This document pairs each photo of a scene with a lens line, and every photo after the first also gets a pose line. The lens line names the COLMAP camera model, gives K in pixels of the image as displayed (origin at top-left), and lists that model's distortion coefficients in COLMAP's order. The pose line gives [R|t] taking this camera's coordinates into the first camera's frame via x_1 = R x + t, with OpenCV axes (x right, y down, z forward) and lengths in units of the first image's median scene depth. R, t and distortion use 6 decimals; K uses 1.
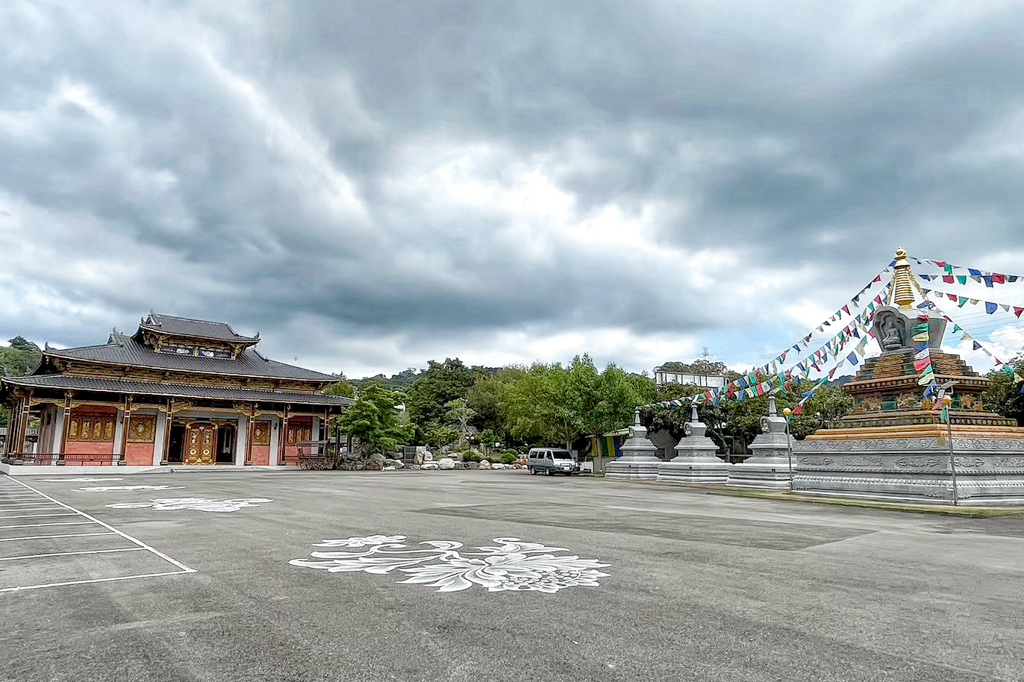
lens RADIAL K [[657.0, 0, 512.0], [0, 657.0, 341.0], [0, 0, 1]] dist [0.000950, 0.000247]
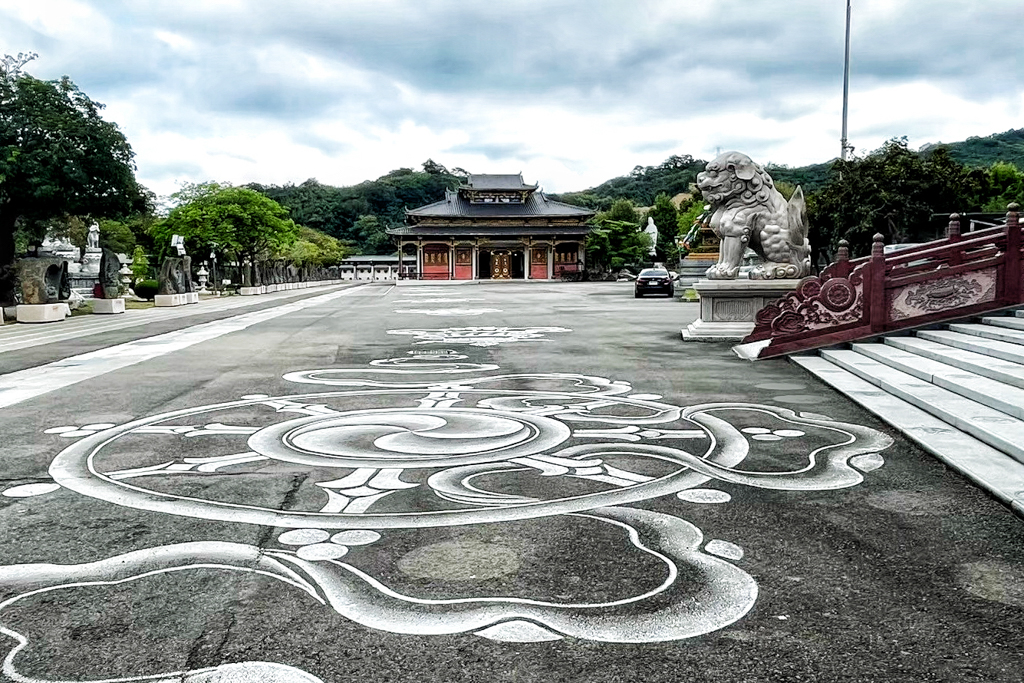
lens RADIAL K [[772.4, 0, 512.0], [0, 772.4, 341.5], [0, 0, 1]] dist [-0.000428, -0.000097]
pose [[0.853416, 0.028921, -0.520428, 0.451332], [0.108689, 0.966636, 0.231950, -0.076388], [0.509773, -0.254514, 0.821799, -0.454453]]
